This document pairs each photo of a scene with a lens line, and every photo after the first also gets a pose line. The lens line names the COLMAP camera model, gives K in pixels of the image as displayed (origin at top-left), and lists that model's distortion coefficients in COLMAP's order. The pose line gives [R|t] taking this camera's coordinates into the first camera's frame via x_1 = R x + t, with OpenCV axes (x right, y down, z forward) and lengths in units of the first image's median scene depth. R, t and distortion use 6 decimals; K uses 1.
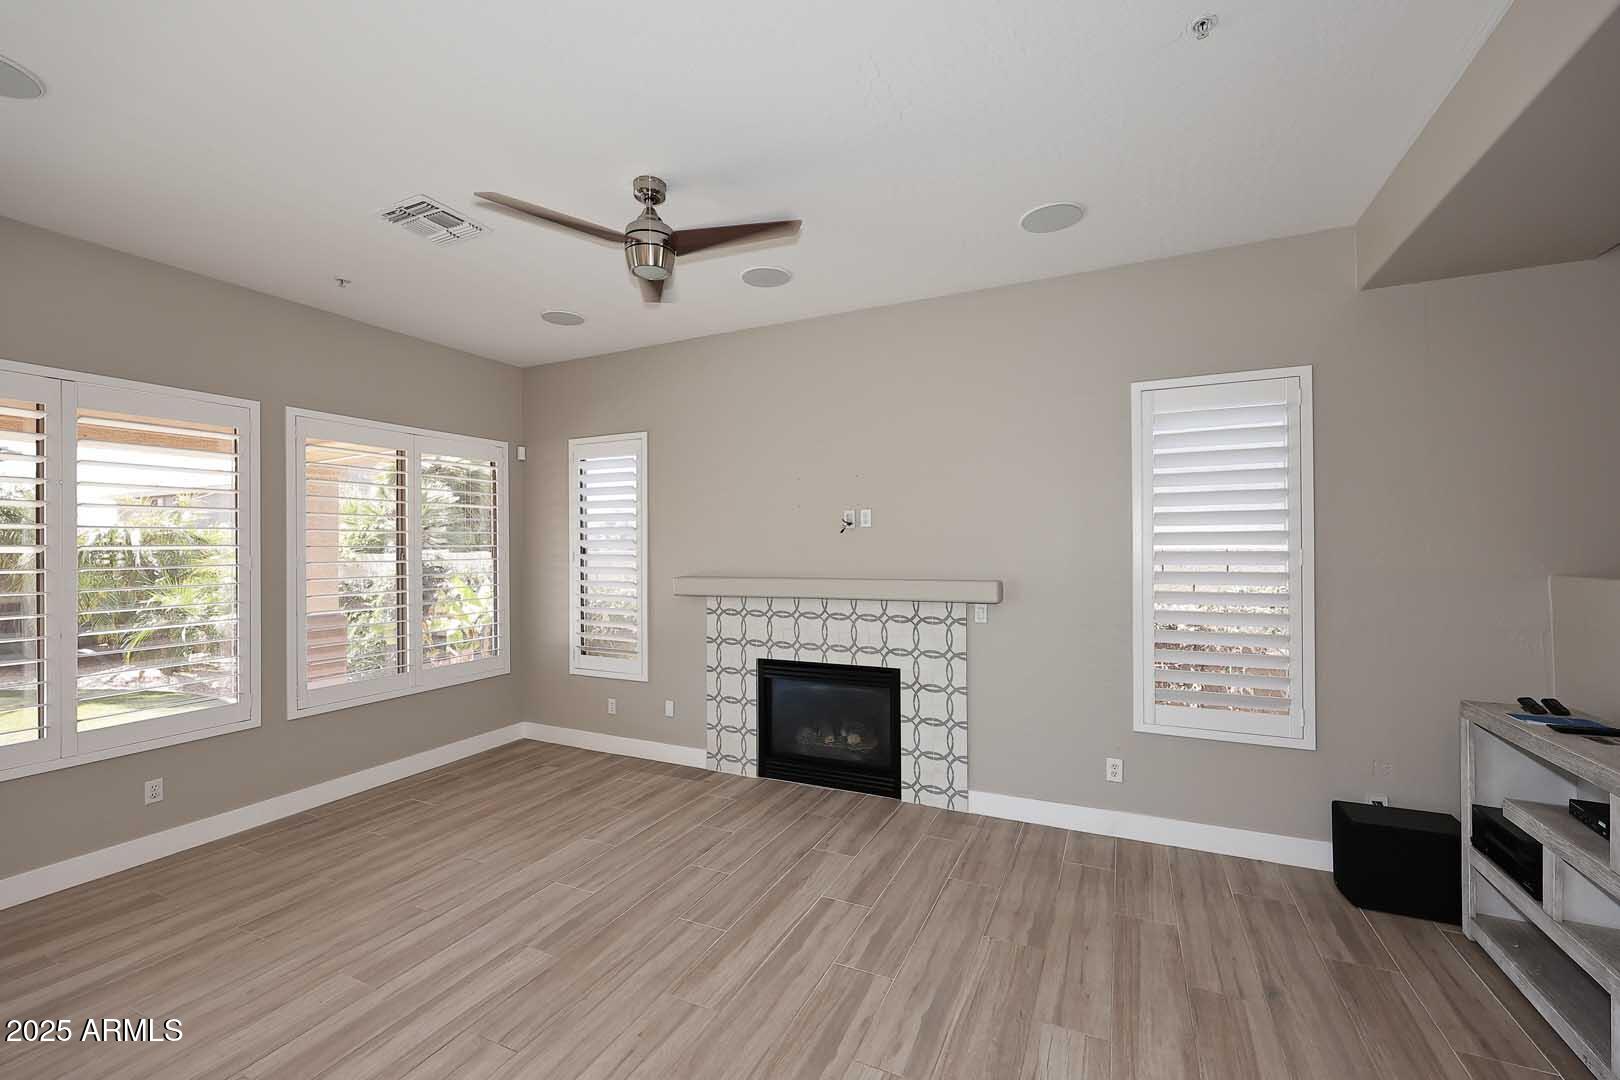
lens RADIAL K [[653.2, 0, 820.8], [0, 653.2, 540.5], [0, 0, 1]] dist [-0.000121, -0.000121]
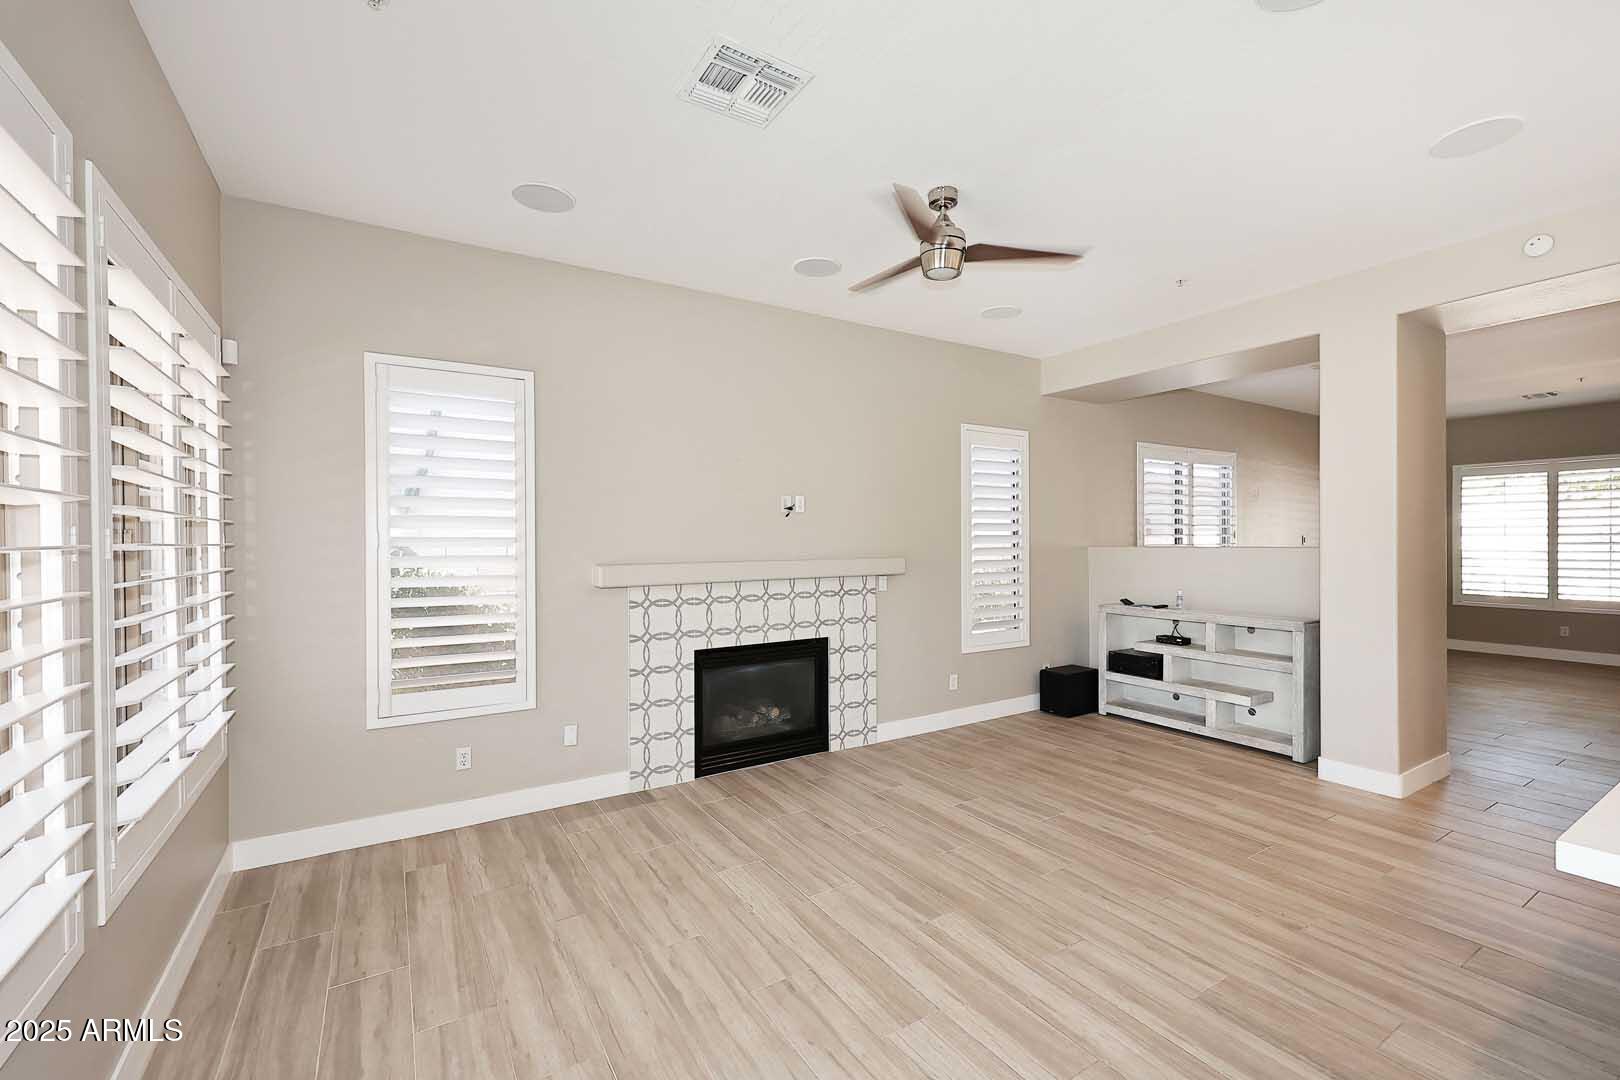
lens RADIAL K [[684.0, 0, 822.6], [0, 684.0, 538.7], [0, 0, 1]] dist [0.002773, -0.000241]
pose [[0.541811, 0.002491, 0.840497, -0.892267], [-0.008448, 0.999961, 0.002482, 0.020945], [-0.840458, -0.008445, 0.541811, 0.360216]]
